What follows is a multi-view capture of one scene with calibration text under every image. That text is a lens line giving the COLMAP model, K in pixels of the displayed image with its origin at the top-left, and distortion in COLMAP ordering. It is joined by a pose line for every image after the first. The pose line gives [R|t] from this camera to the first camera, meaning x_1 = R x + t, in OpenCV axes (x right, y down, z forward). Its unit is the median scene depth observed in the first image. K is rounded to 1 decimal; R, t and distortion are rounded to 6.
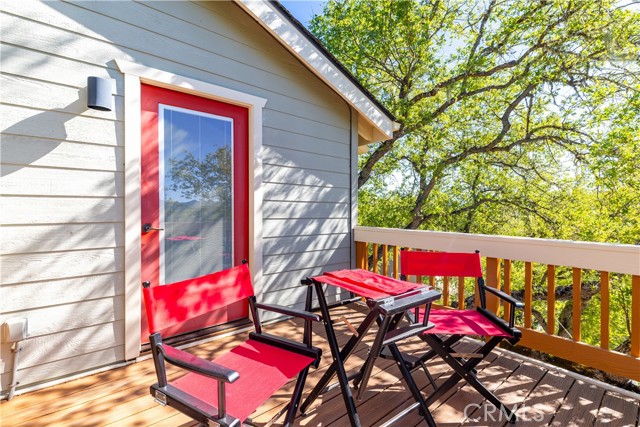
lens RADIAL K [[288.4, 0, 318.9], [0, 288.4, 214.8], [0, 0, 1]] dist [0.001091, 0.000163]
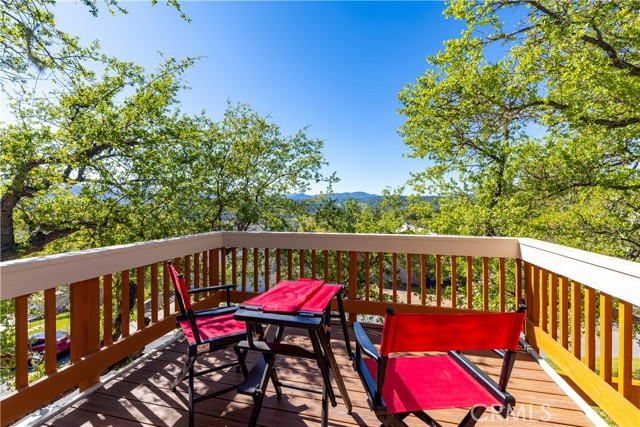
lens RADIAL K [[288.4, 0, 318.9], [0, 288.4, 214.8], [0, 0, 1]] dist [0.001091, 0.000163]
pose [[-0.598025, -0.014089, 0.801354, -0.563016], [0.009332, 0.999655, 0.024540, -0.060292], [-0.801423, 0.022154, -0.597687, 1.229795]]
